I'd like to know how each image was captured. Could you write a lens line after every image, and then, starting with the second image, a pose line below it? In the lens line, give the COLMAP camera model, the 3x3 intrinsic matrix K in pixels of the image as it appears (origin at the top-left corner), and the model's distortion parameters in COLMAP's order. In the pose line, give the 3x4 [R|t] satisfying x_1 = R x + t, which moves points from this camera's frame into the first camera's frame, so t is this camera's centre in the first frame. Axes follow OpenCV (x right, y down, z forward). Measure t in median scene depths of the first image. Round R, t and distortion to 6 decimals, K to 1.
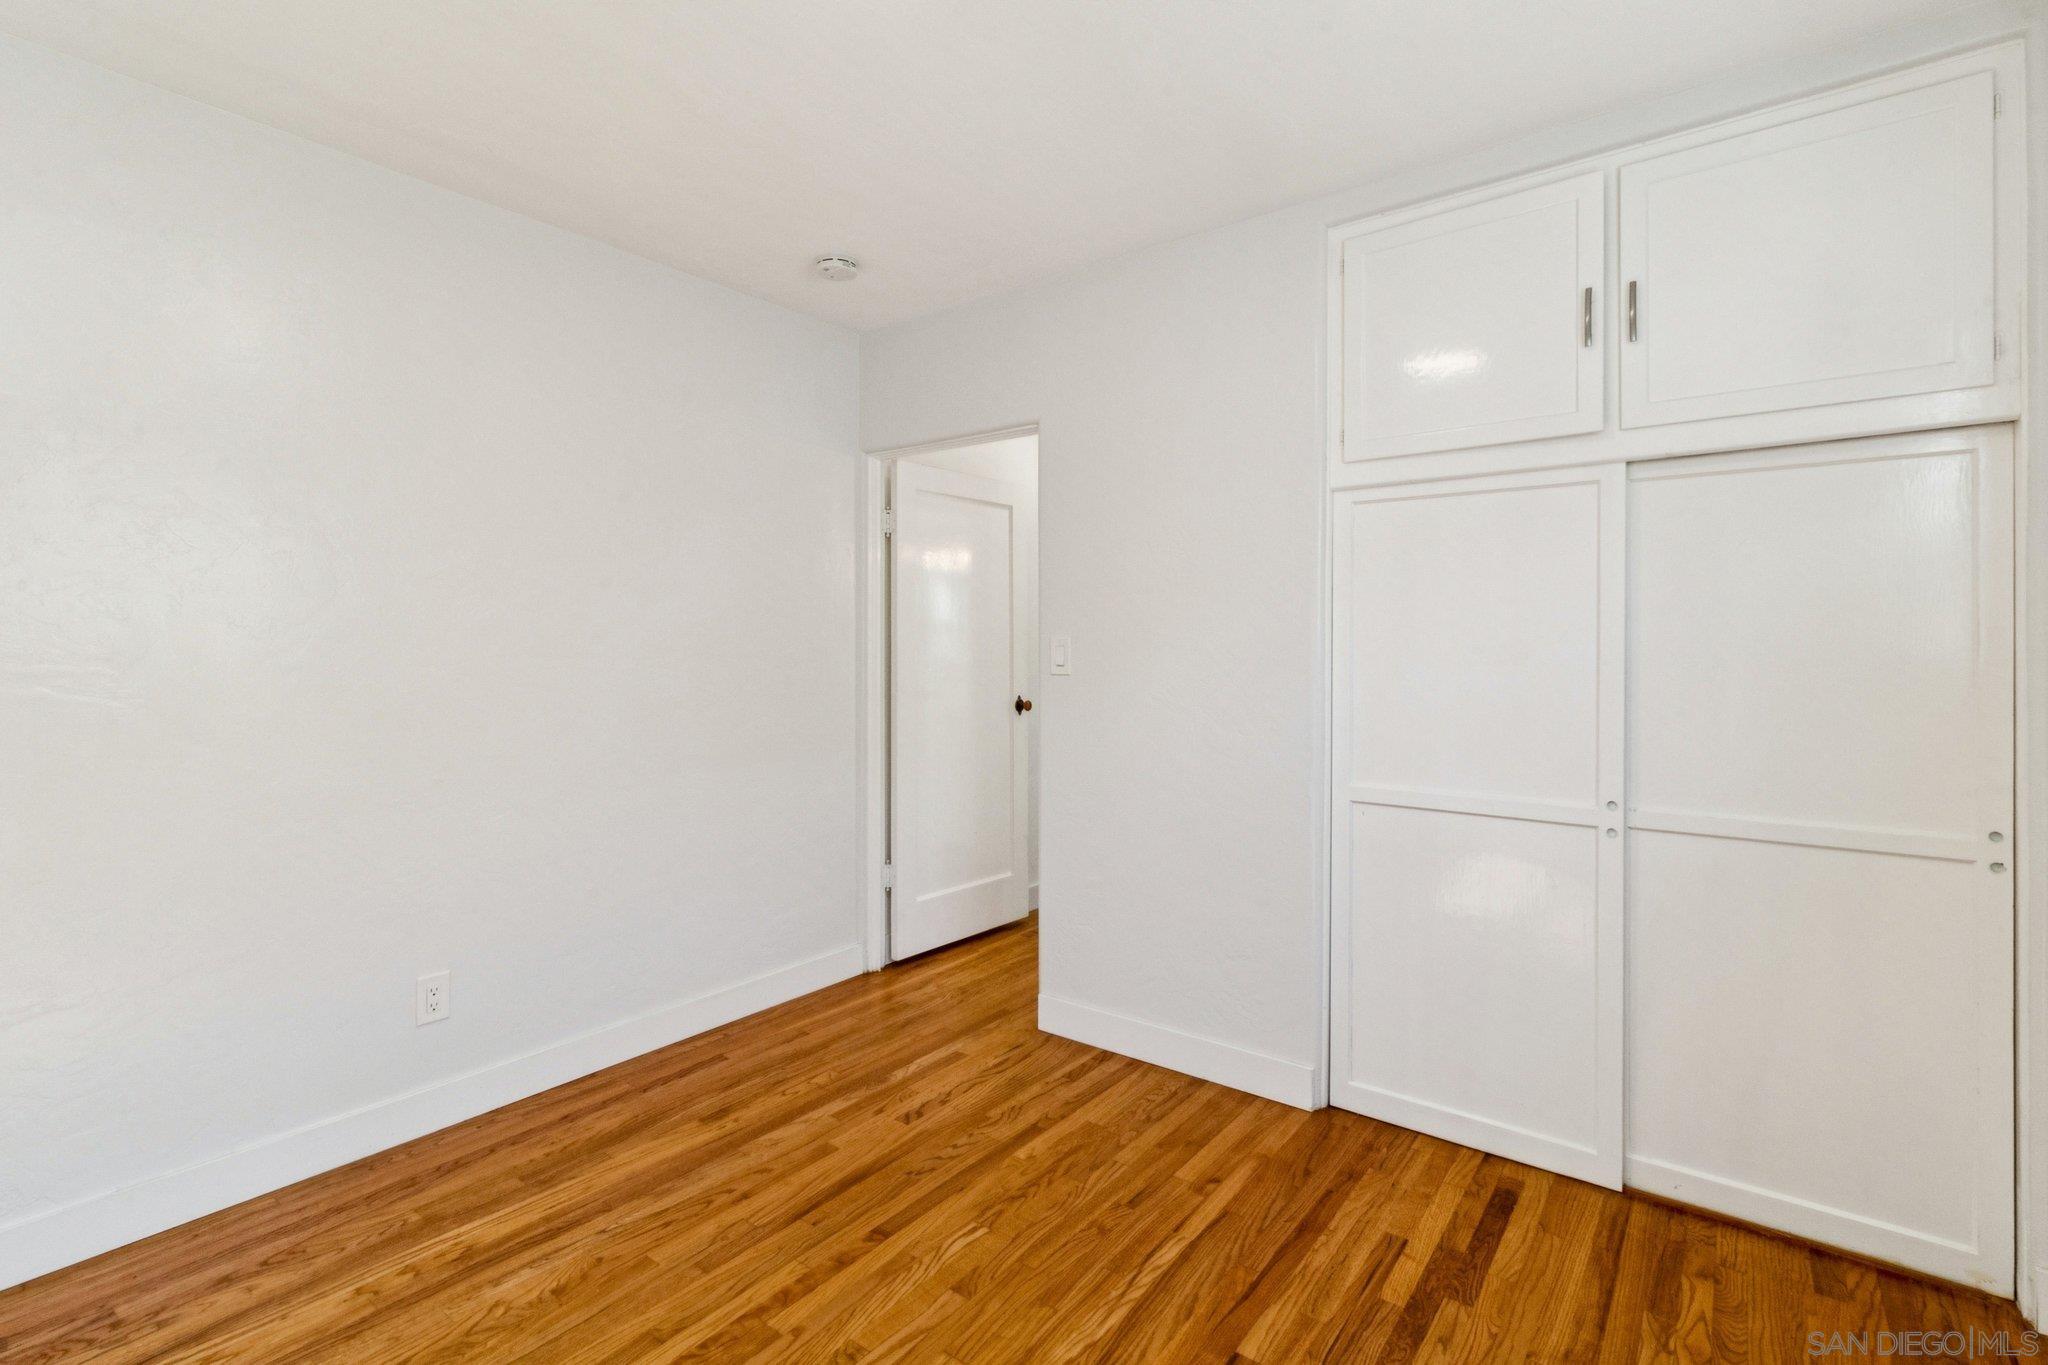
lens RADIAL K [[954.2, 0, 995.5], [0, 954.2, 648.9], [0, 0, 1]] dist [0.001337, -0.001606]
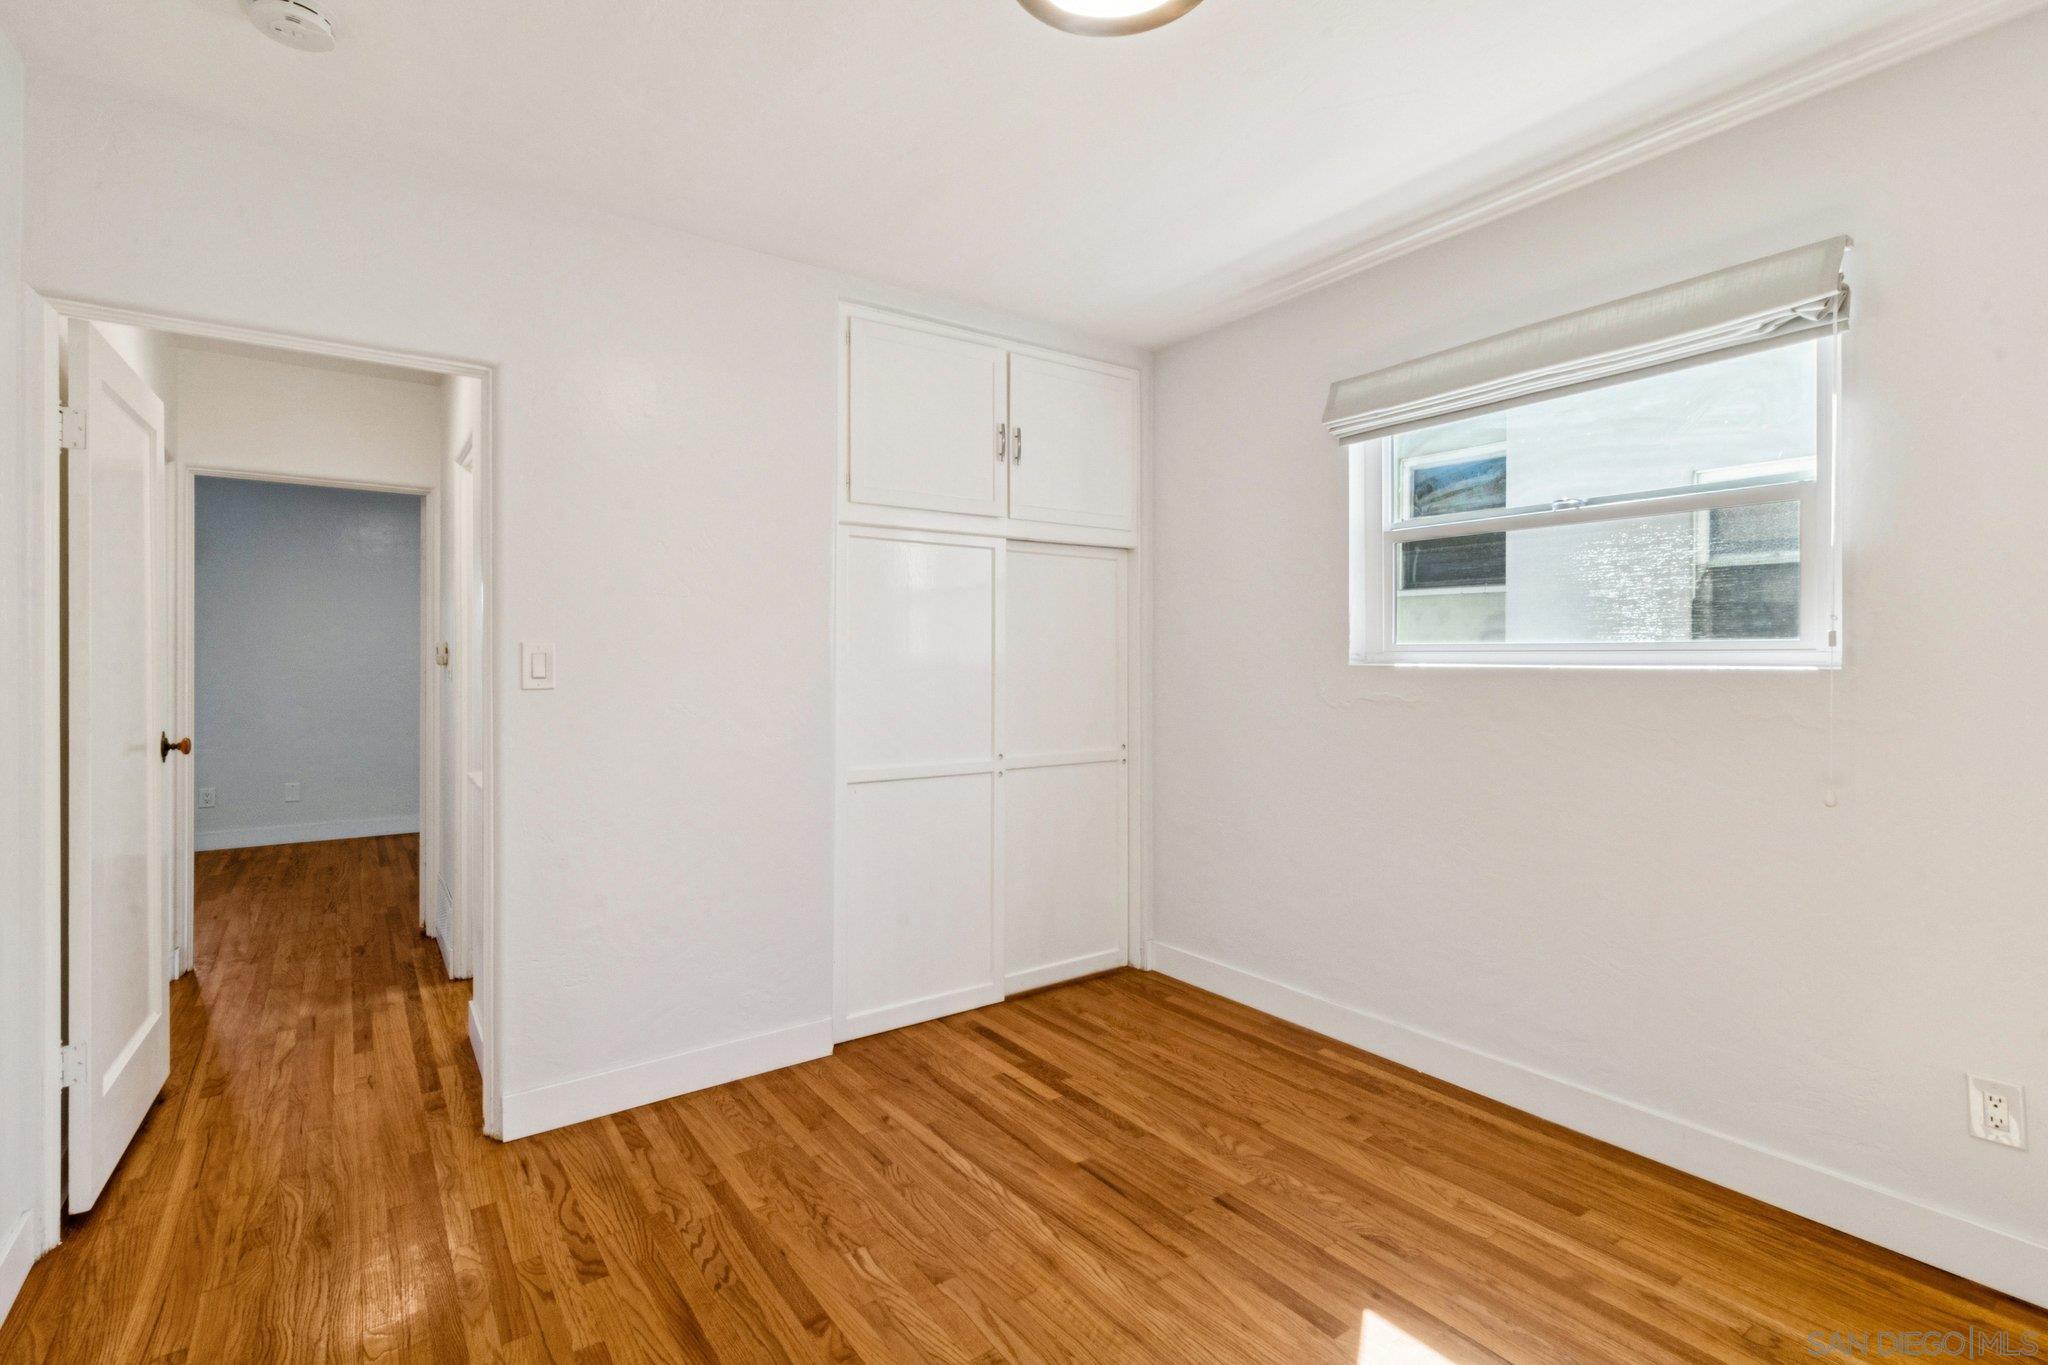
lens RADIAL K [[954.2, 0, 1014.7], [0, 954.2, 669.2], [0, 0, 1]] dist [0.001337, -0.001606]
pose [[0.274002, -0.009225, 0.961685, -0.819407], [0.004464, 0.999955, 0.008321, 0.007168], [-0.961719, 0.002013, 0.274031, 0.528298]]
